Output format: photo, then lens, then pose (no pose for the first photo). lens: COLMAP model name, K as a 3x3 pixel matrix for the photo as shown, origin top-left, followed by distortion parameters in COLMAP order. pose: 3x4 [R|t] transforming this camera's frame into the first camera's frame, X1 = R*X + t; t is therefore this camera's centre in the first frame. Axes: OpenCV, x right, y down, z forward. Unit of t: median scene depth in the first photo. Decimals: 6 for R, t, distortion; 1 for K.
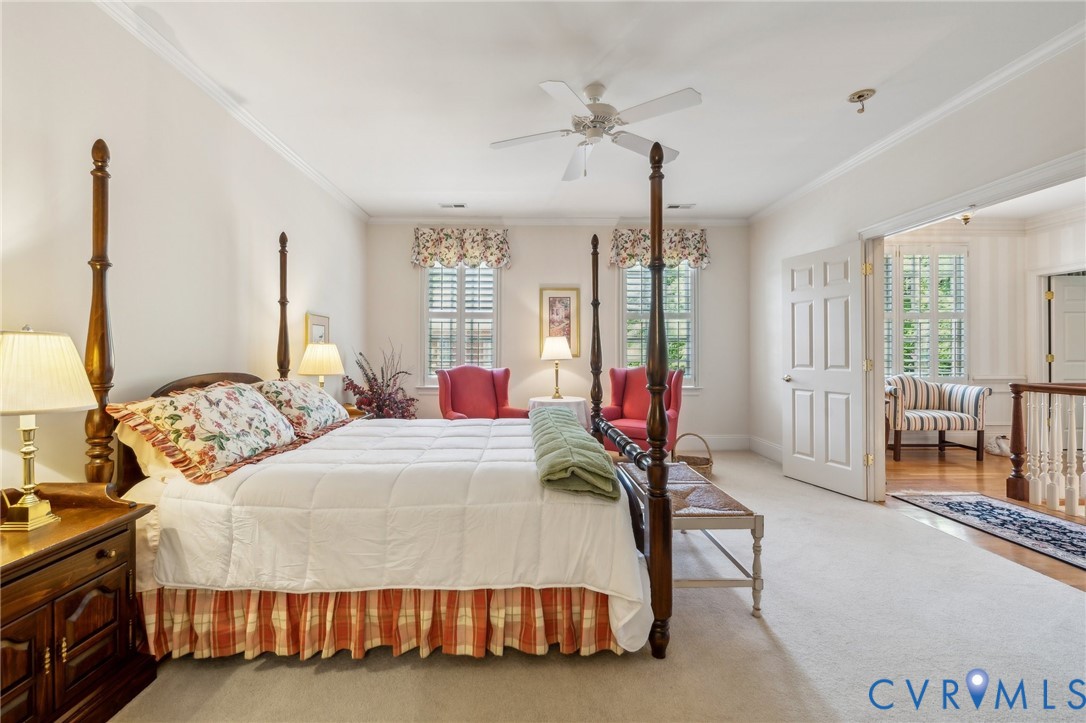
lens RADIAL K [[445.8, 0, 526.2], [0, 445.8, 351.6], [0, 0, 1]] dist [0.001279, 0.000020]
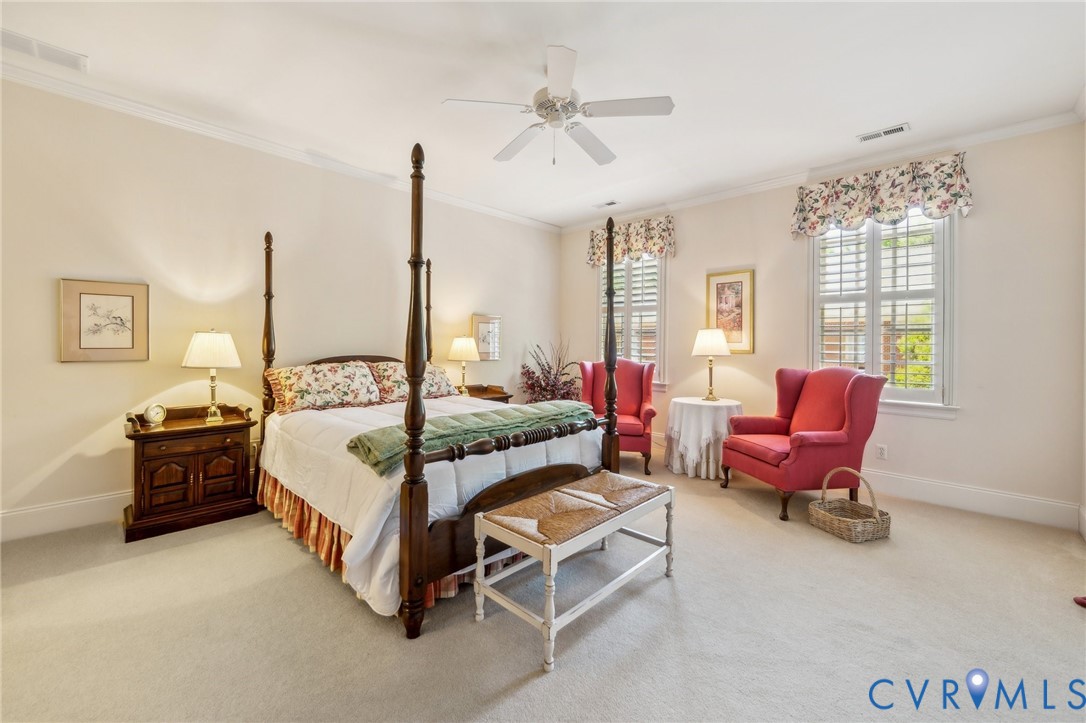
lens RADIAL K [[433.9, 0, 540.9], [0, 433.9, 344.4], [0, 0, 1]] dist [0.003564, 0.000235]
pose [[0.714158, 0.011621, -0.699888, 0.407874], [-0.012861, 0.999911, 0.003479, -0.002400], [0.699867, 0.006517, 0.714244, 0.160449]]
